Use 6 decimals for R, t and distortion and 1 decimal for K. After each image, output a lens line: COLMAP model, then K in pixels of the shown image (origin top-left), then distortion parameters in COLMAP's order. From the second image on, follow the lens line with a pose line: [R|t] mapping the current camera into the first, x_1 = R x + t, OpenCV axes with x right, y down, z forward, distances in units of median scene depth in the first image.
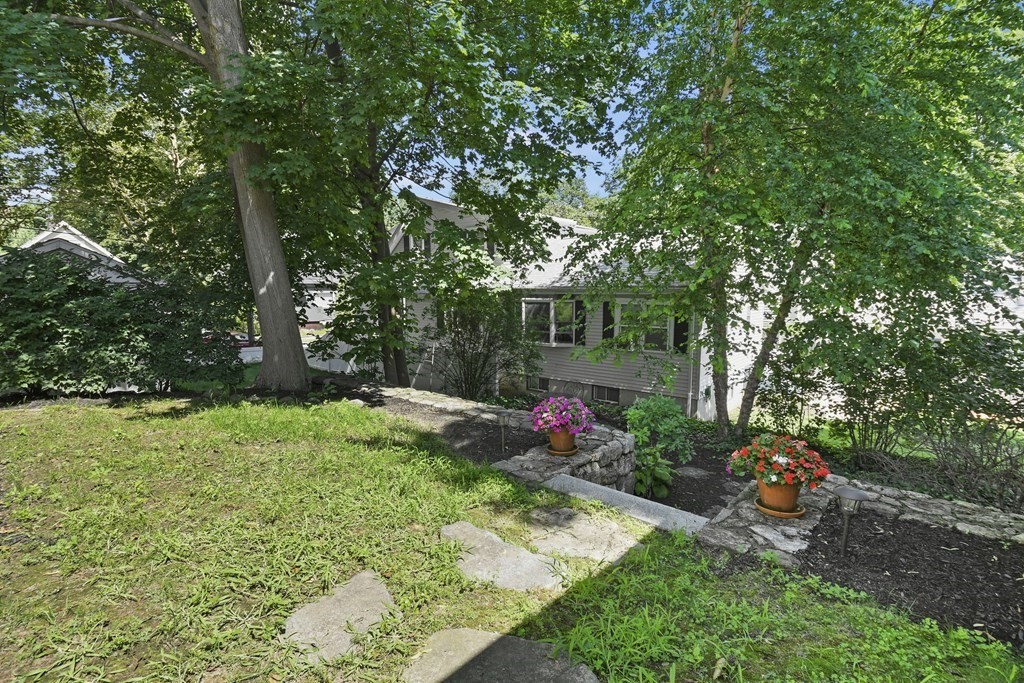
lens RADIAL K [[474.6, 0, 506.8], [0, 474.6, 340.7], [0, 0, 1]] dist [0.029230, -0.042453]
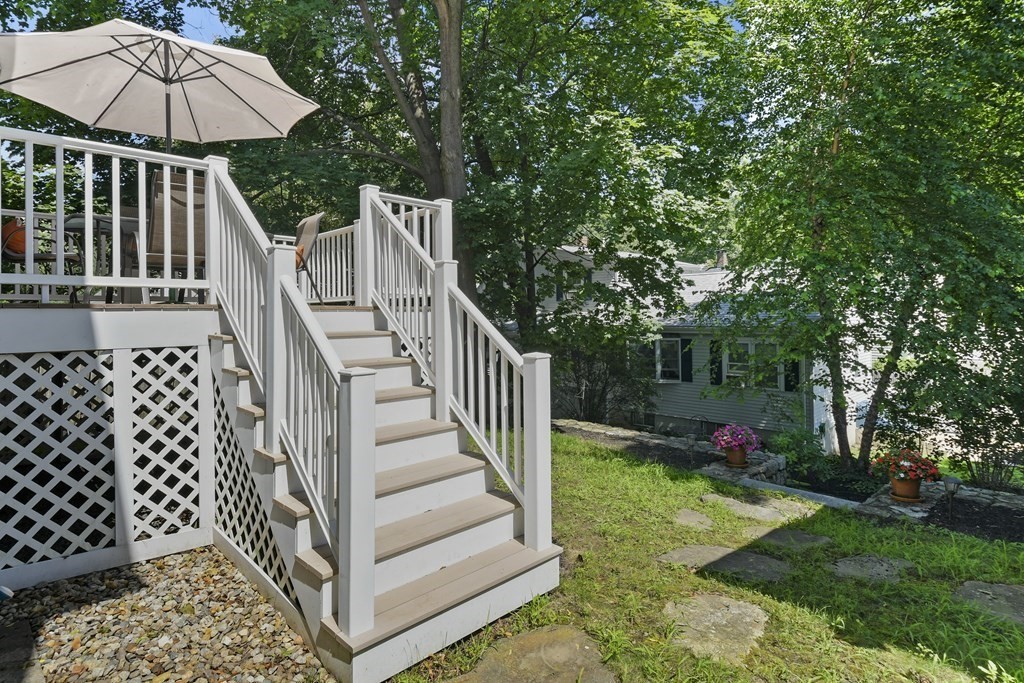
lens RADIAL K [[542.9, 0, 511.8], [0, 542.9, 313.4], [0, 0, 1]] dist [0.049878, -0.042139]
pose [[0.997088, -0.007669, -0.075870, -0.226523], [-0.000462, 0.994305, -0.106572, -0.019727], [0.076255, 0.106297, 0.991406, -0.372450]]
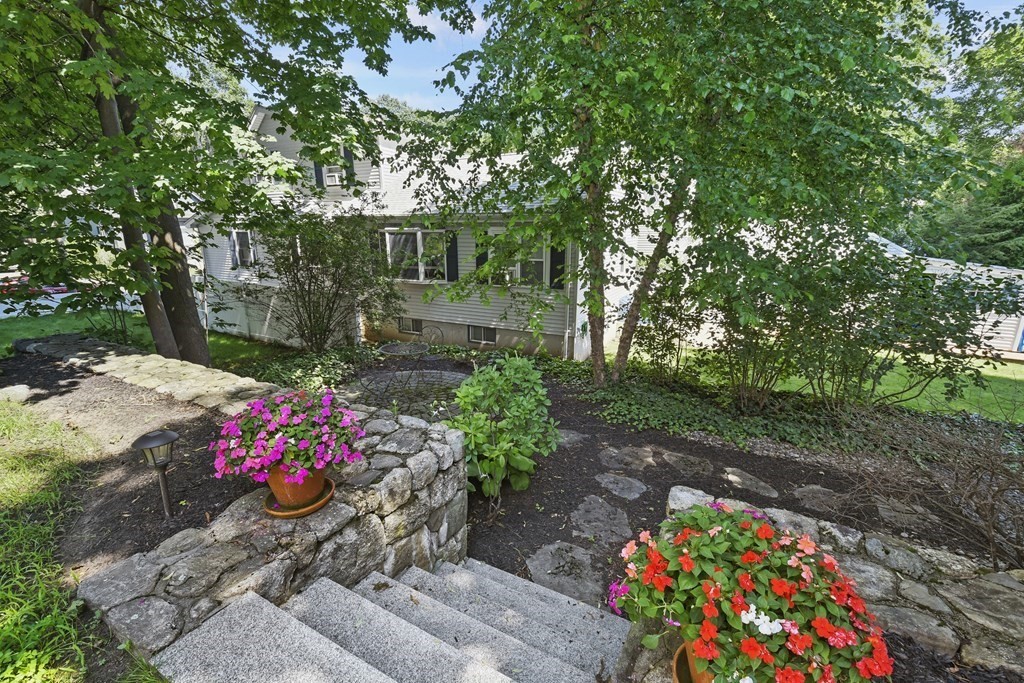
lens RADIAL K [[428.1, 0, 508.5], [0, 428.1, 341.8], [0, 0, 1]] dist [-0.000130, -0.000177]
pose [[0.975643, -0.055050, 0.212343, 0.133188], [0.022629, 0.988092, 0.152193, 0.002664], [-0.218193, -0.143681, 0.965271, 0.298911]]
